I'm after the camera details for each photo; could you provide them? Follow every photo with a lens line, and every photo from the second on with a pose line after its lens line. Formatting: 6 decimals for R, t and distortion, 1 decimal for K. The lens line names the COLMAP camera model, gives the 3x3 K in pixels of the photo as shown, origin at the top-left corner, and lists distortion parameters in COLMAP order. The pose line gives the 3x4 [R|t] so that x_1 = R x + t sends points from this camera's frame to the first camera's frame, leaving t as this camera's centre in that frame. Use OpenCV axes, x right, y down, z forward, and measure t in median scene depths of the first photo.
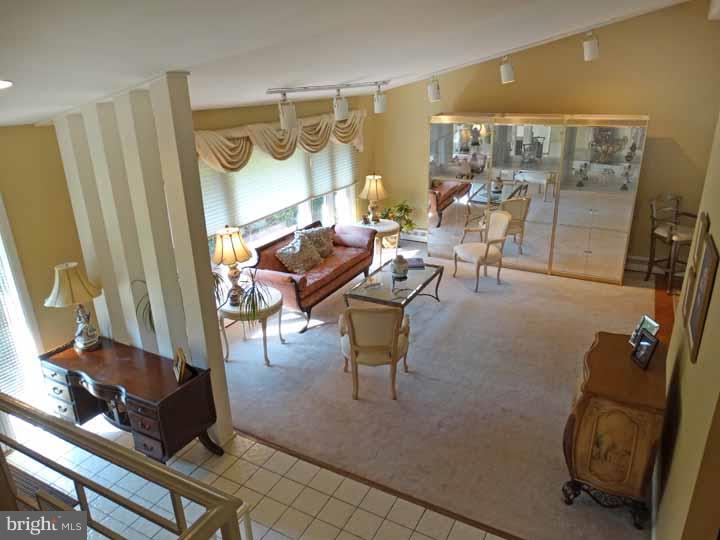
lens RADIAL K [[524.8, 0, 360.0], [0, 524.8, 270.0], [0, 0, 1]] dist [0.002670, -0.005893]
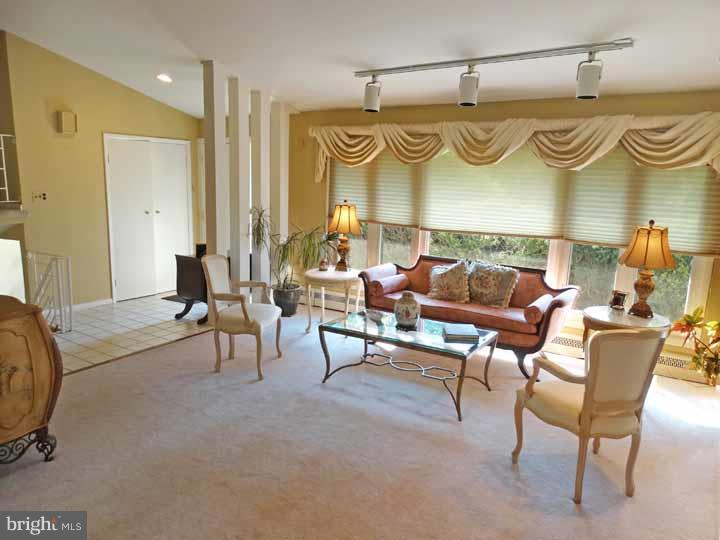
lens RADIAL K [[524.8, 0, 360.0], [0, 524.8, 270.0], [0, 0, 1]] dist [0.002670, -0.005893]
pose [[-0.082447, 0.215936, -0.972920, 0.757625], [-0.371717, 0.899132, 0.231059, -0.196380], [0.924678, 0.380701, 0.006136, 0.938376]]
